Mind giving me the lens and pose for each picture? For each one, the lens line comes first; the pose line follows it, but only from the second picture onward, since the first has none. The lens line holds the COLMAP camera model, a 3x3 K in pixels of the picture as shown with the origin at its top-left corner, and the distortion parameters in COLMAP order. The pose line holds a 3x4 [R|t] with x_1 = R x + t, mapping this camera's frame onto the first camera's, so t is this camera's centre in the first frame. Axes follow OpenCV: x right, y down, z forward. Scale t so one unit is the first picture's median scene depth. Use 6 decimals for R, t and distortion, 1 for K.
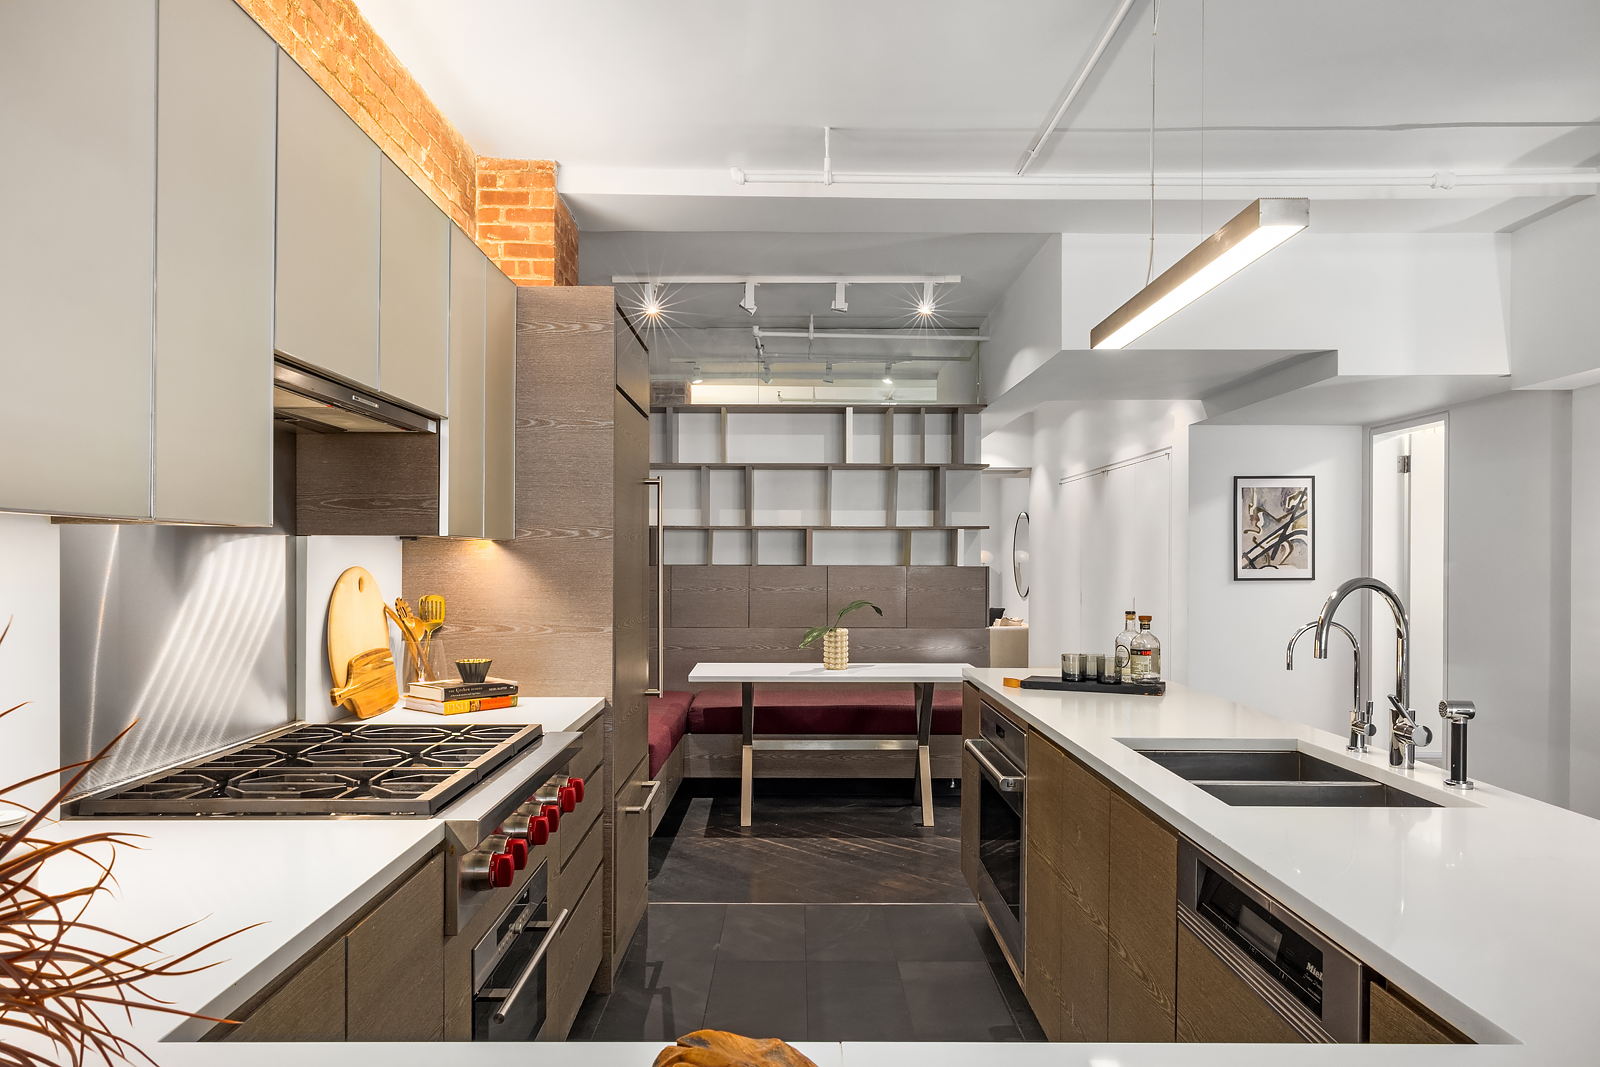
lens RADIAL K [[1094.9, 0, 799.1], [0, 1094.9, 538.9], [0, 0, 1]] dist [-0.000867, -0.000066]
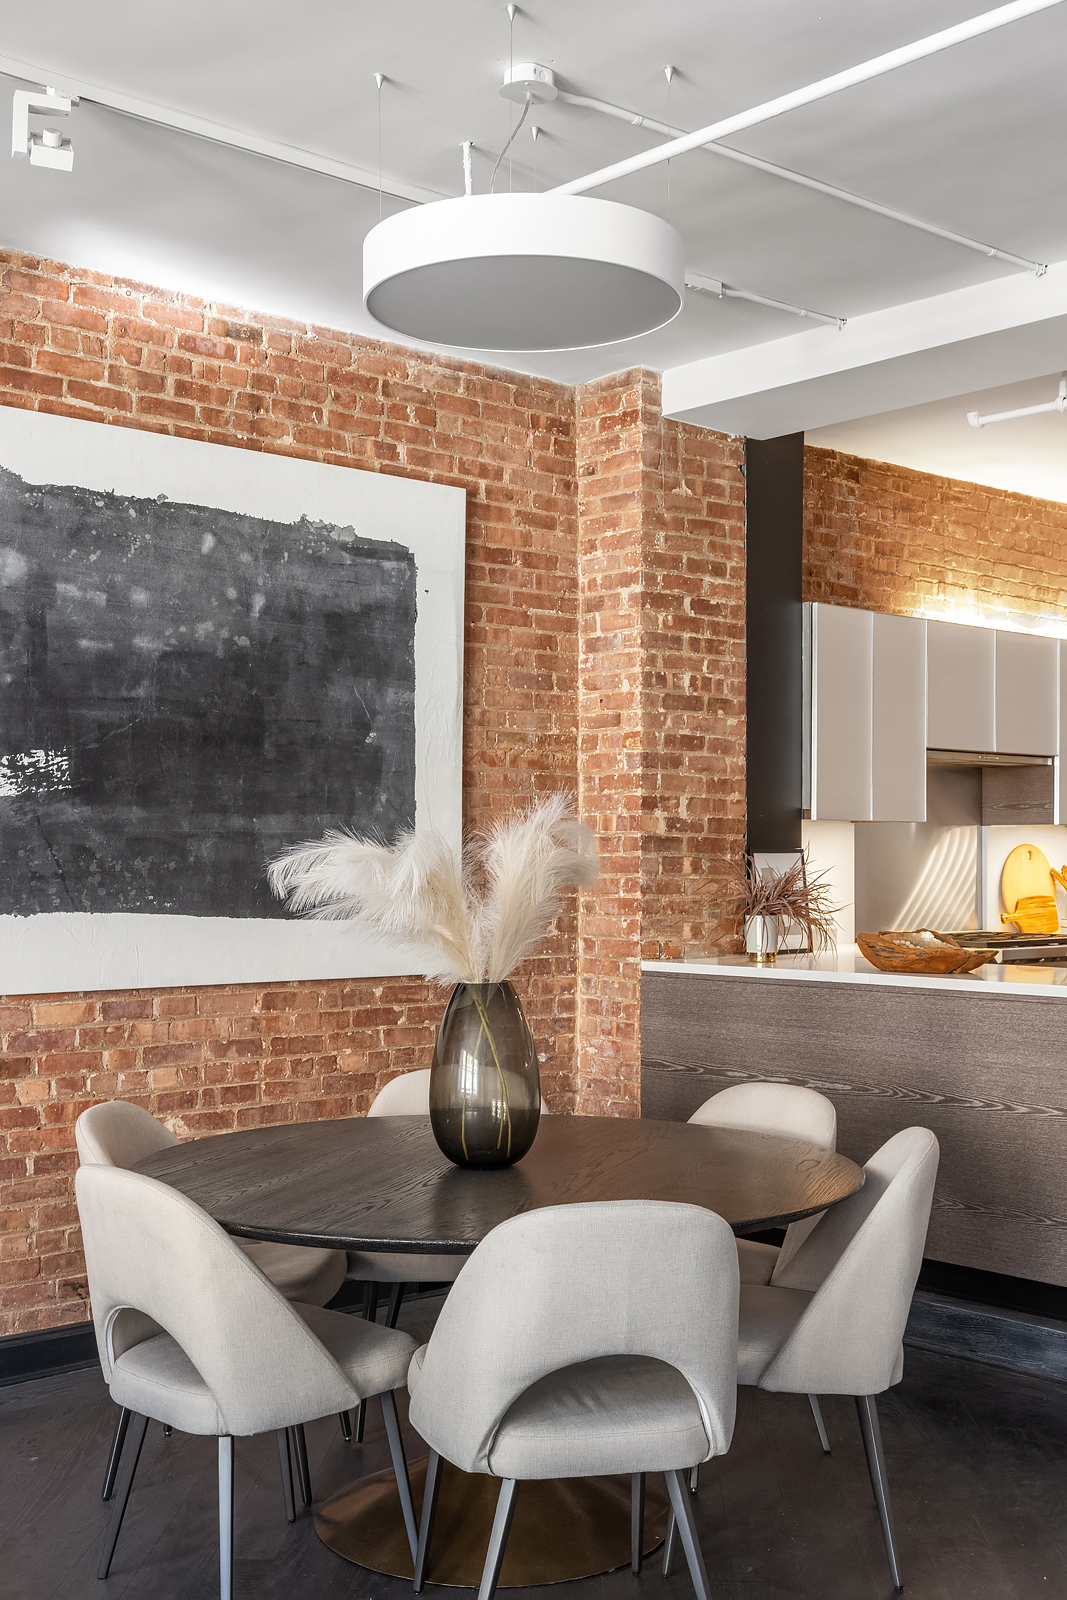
lens RADIAL K [[1771.6, 0, 534.3], [0, 1771.6, 802.7], [0, 0, 1]] dist [0.002848, 0.000000]
pose [[0.655591, -0.026109, -0.754665, 1.237452], [0.001807, 0.999453, -0.033009, 0.053259], [0.755114, 0.020277, 0.655280, -1.440939]]
